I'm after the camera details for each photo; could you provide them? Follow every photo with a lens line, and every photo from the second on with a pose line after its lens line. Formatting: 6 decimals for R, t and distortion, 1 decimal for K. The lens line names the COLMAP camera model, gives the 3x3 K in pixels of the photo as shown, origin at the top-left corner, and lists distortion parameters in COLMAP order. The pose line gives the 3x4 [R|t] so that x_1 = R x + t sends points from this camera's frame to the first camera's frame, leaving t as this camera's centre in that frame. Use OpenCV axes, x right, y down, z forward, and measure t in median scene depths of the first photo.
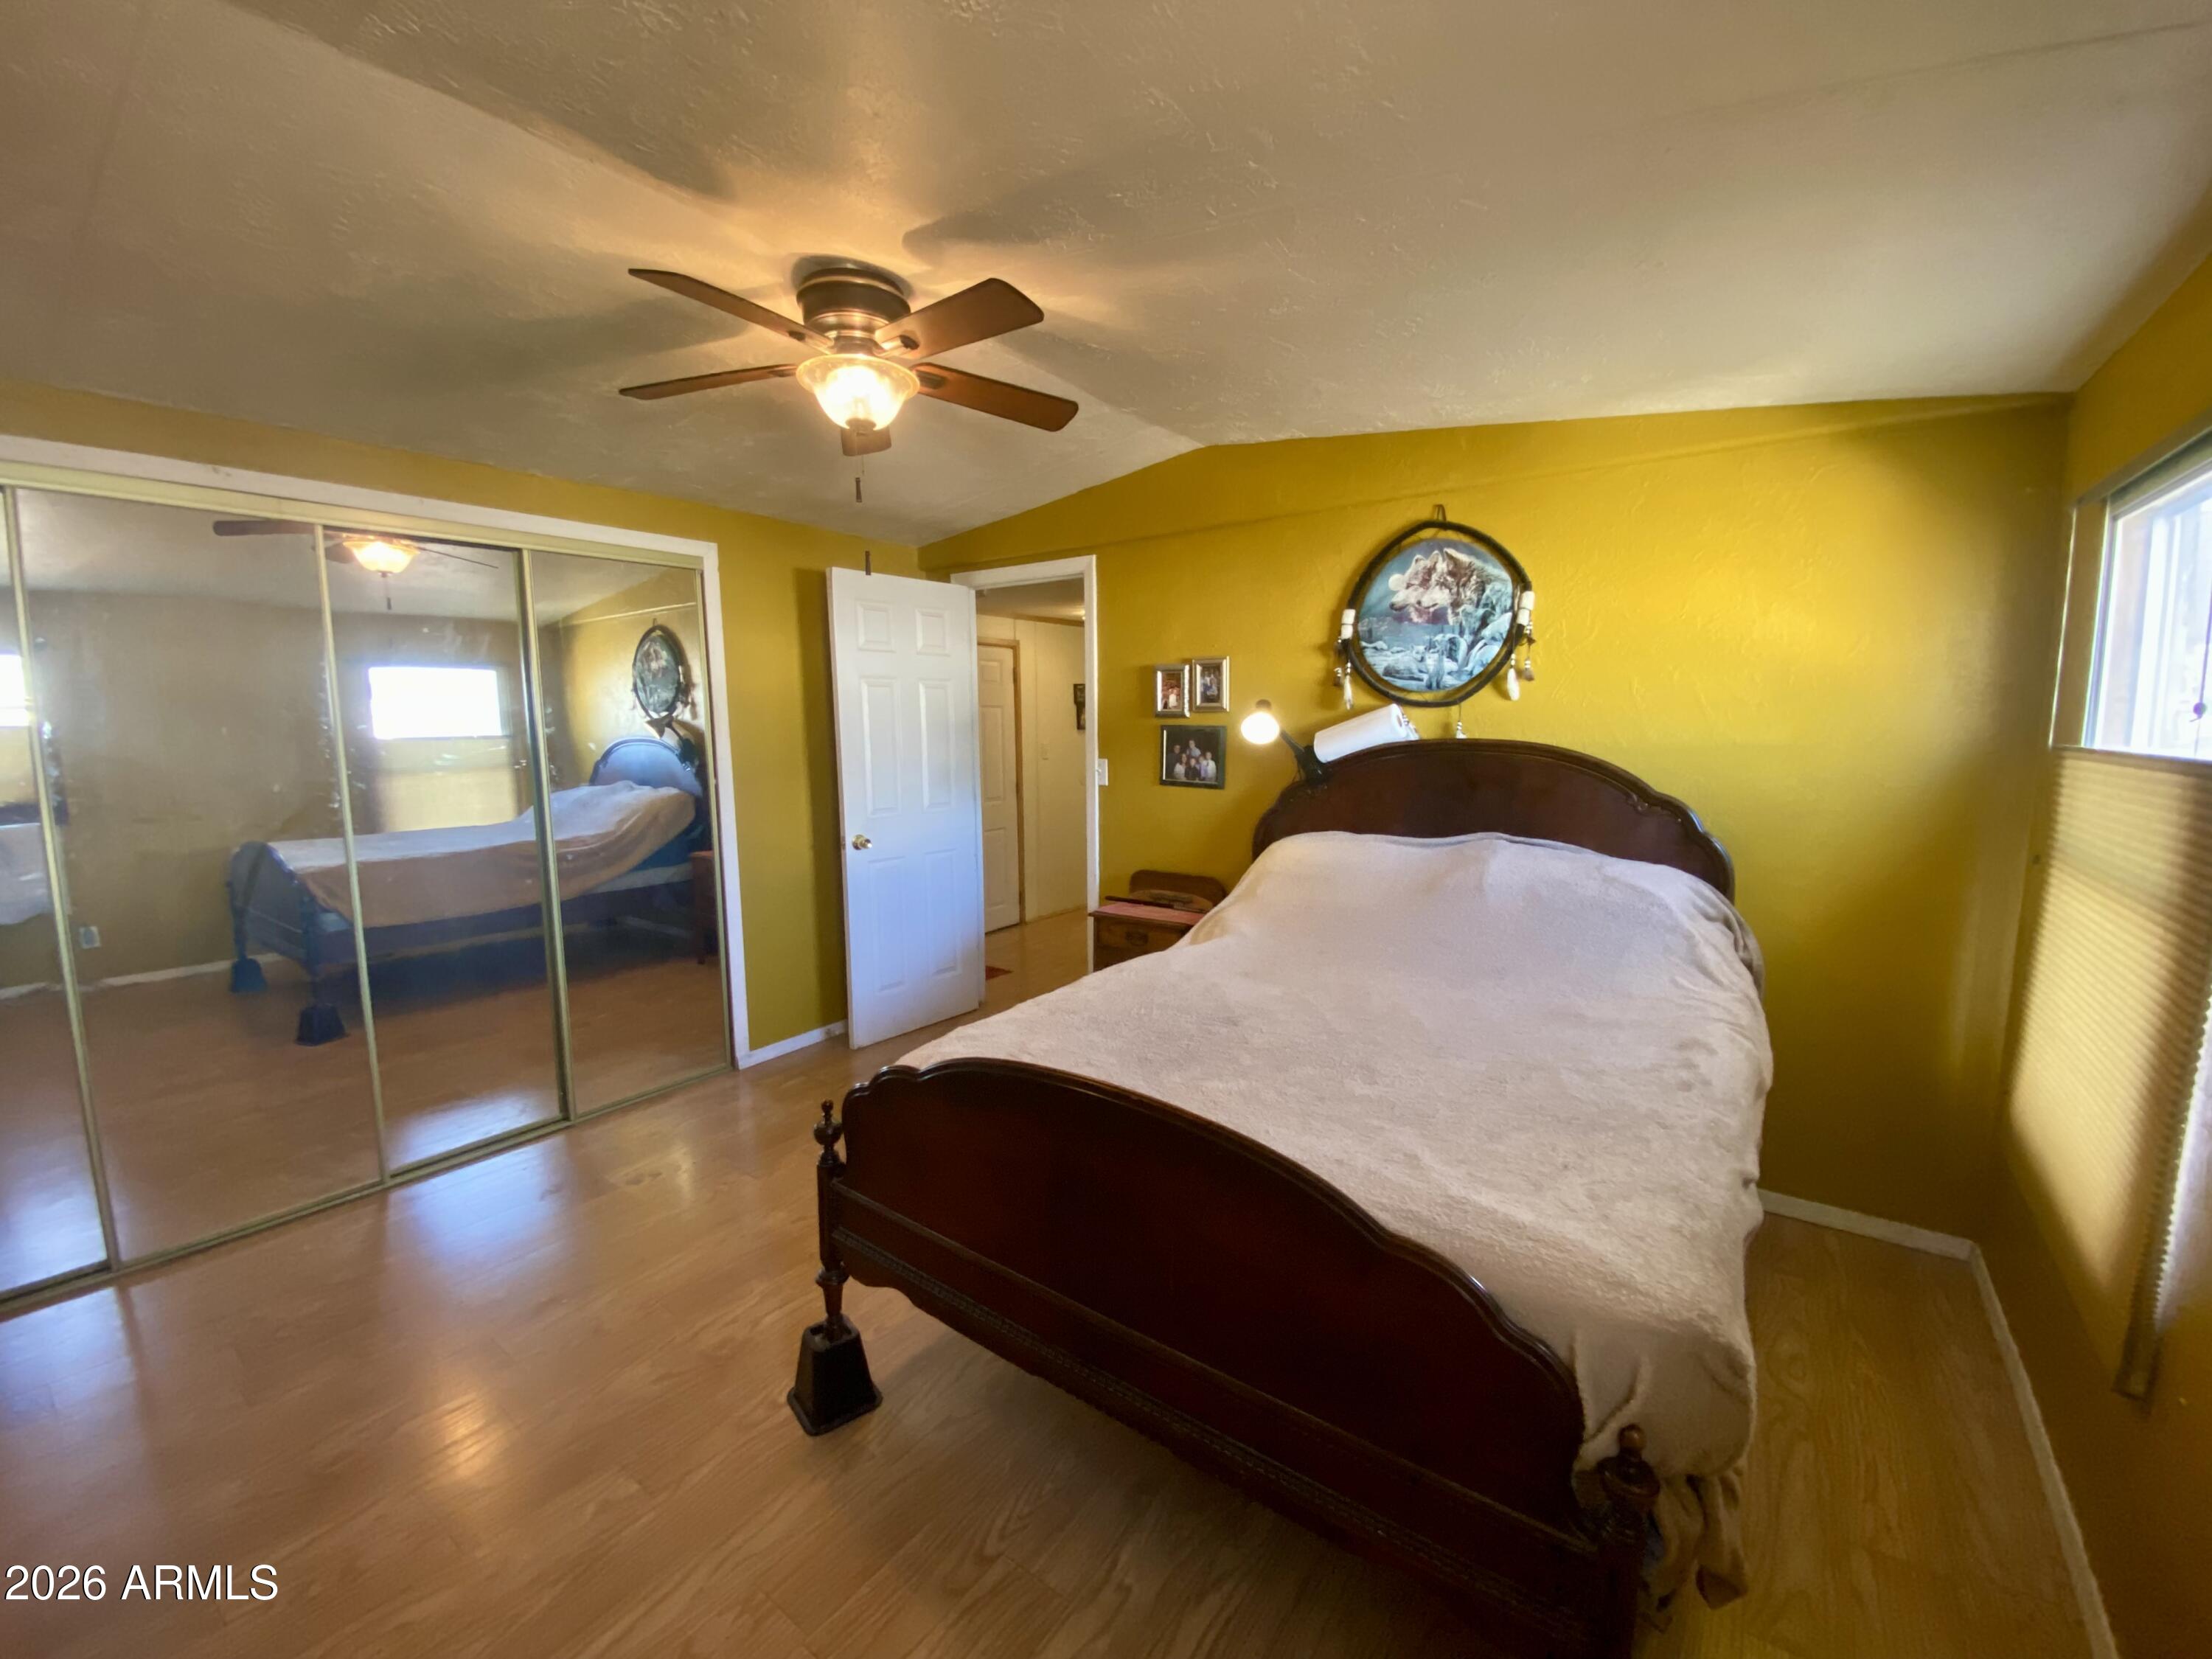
lens RADIAL K [[892.5, 0, 1113.5], [0, 892.5, 836.2], [0, 0, 1]] dist [0.016035, -0.018129]
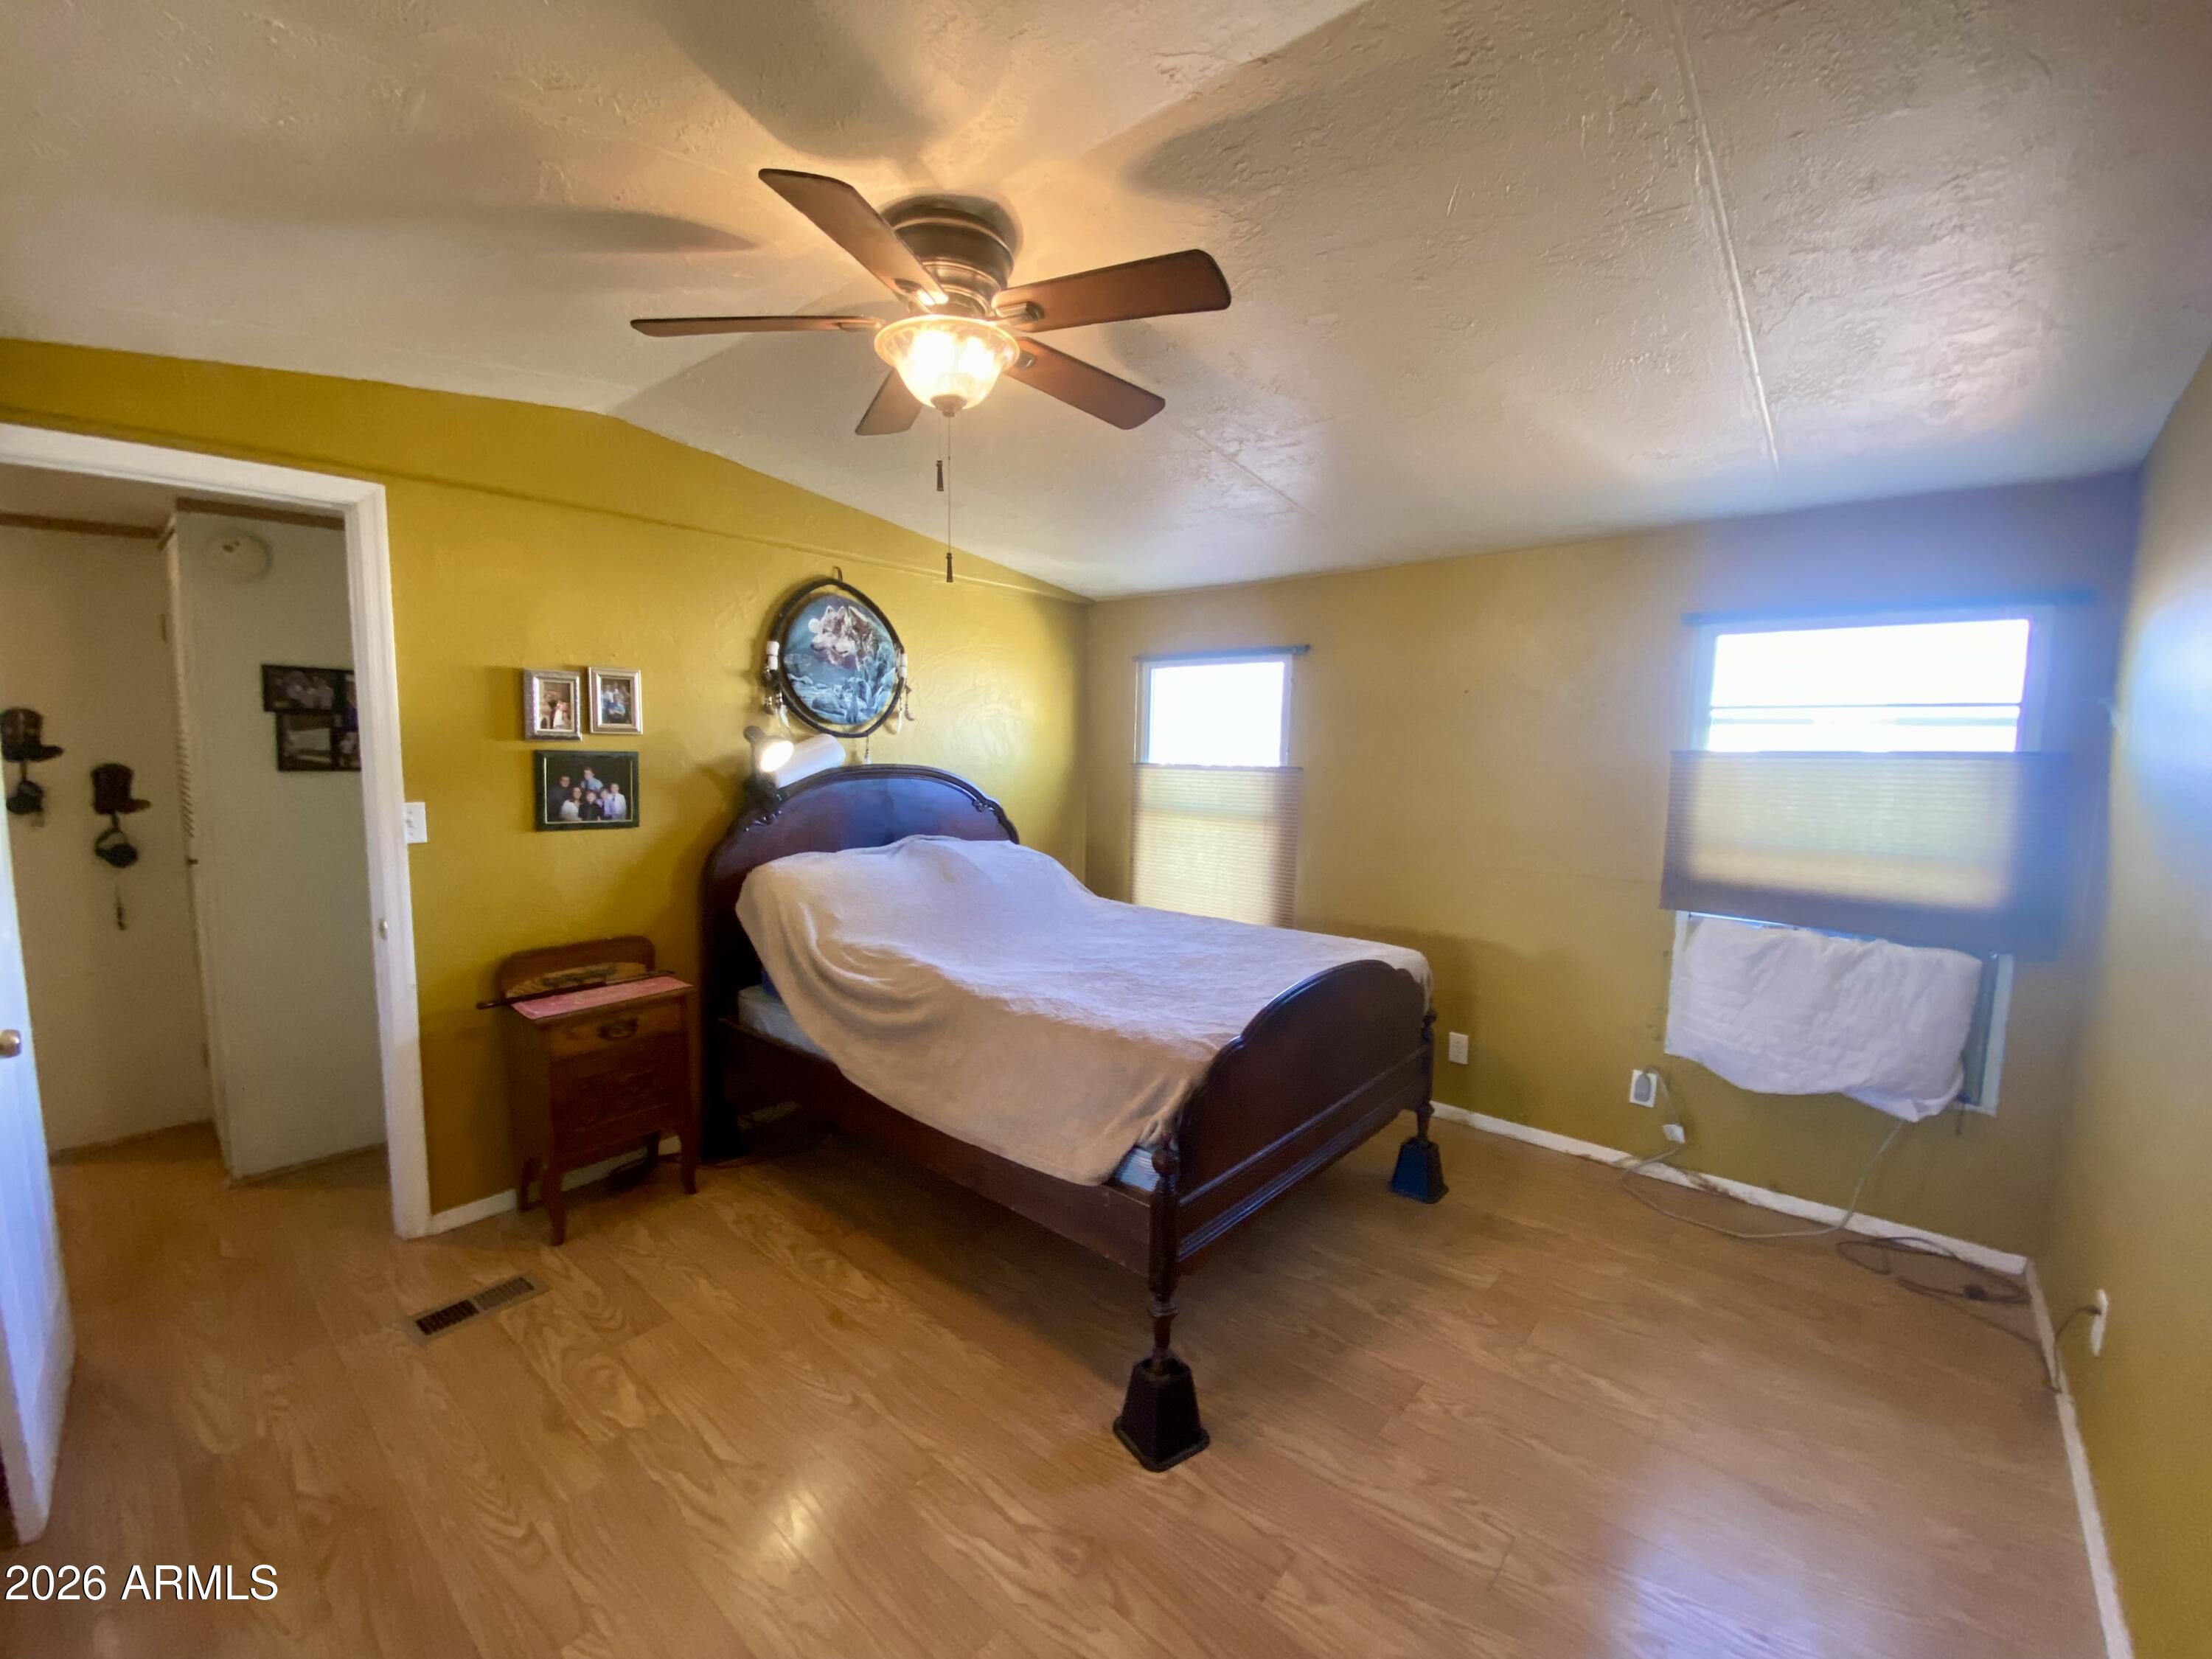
lens RADIAL K [[892.5, 0, 1114.7], [0, 892.5, 826.1], [0, 0, 1]] dist [0.016035, -0.018129]
pose [[0.080239, -0.071756, 0.994190, -0.776528], [0.120720, 0.990763, 0.061766, -0.059326], [-0.989438, 0.115062, 0.088160, 0.556548]]
